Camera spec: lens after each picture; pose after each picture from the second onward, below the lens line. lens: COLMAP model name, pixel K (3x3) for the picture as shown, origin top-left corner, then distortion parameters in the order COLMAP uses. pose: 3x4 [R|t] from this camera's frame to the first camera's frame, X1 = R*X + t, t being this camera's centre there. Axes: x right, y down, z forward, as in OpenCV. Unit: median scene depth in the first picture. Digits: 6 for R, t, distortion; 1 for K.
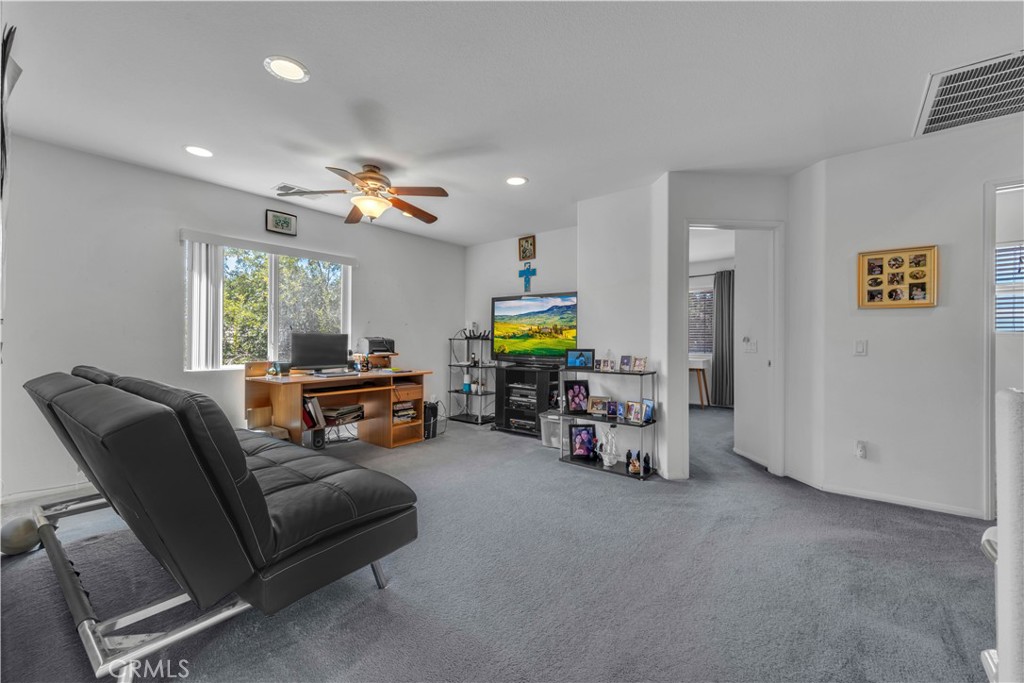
lens RADIAL K [[424.9, 0, 514.7], [0, 424.9, 339.6], [0, 0, 1]] dist [0.000904, -0.001126]
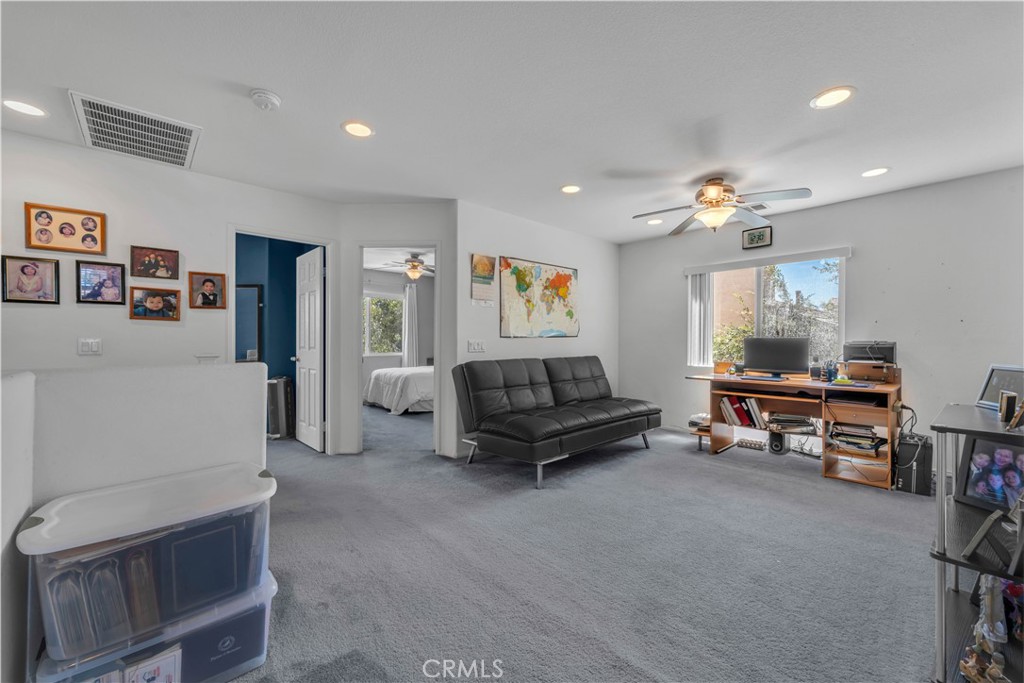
lens RADIAL K [[424.9, 0, 510.2], [0, 424.9, 344.0], [0, 0, 1]] dist [0.000904, -0.001126]
pose [[-0.187002, -0.001295, -0.982359, 0.692157], [-0.004401, 0.999990, -0.000480, 0.003737], [0.982350, 0.004234, -0.187006, 0.606605]]
